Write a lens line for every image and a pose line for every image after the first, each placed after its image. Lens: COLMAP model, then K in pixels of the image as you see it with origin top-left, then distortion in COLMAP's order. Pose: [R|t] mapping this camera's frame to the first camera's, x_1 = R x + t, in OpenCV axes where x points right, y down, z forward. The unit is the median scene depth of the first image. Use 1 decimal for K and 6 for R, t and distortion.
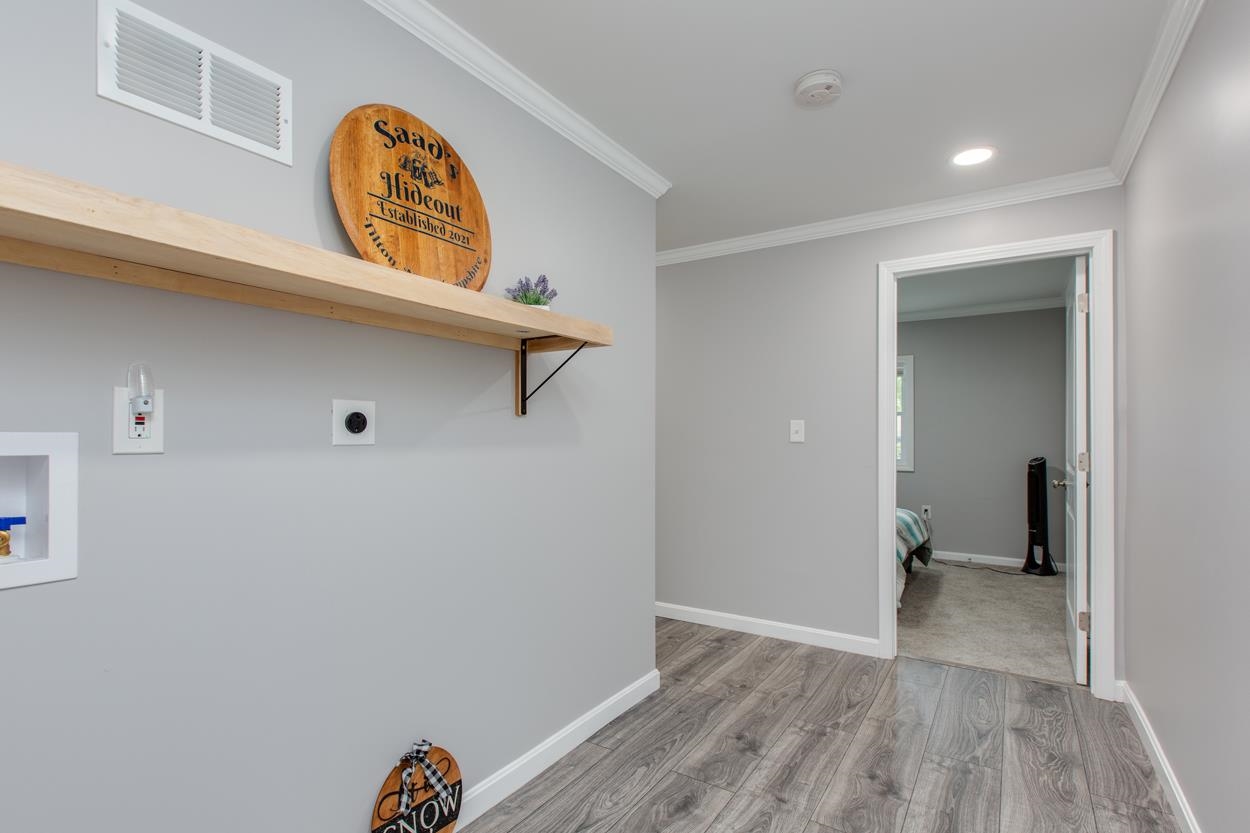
lens RADIAL K [[590.2, 0, 629.0], [0, 590.2, 424.3], [0, 0, 1]] dist [0.005901, -0.000950]
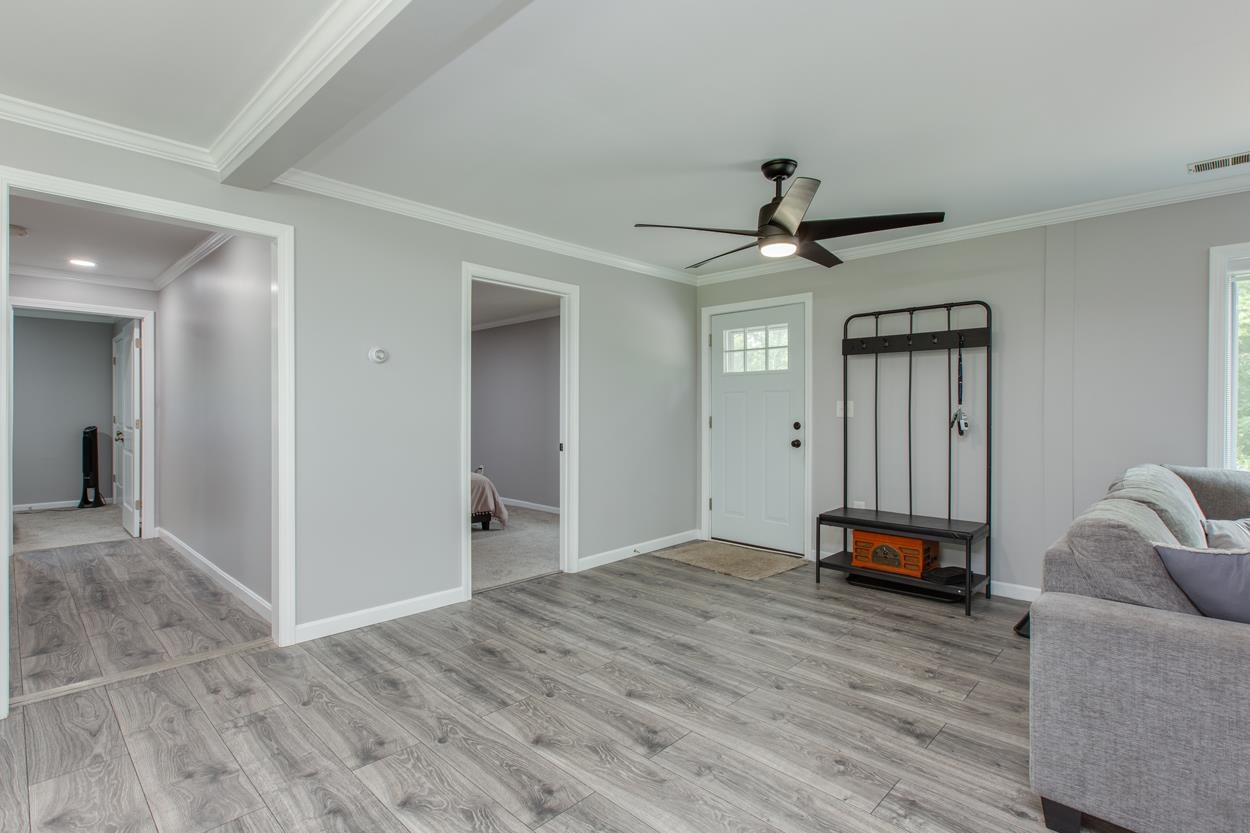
lens RADIAL K [[590.2, 0, 632.8], [0, 590.2, 414.4], [0, 0, 1]] dist [0.005901, -0.000950]
pose [[0.174369, -0.005536, 0.984665, -0.476646], [-0.008433, 0.999939, 0.007115, 0.007136], [-0.984644, -0.009544, 0.174312, -0.521378]]
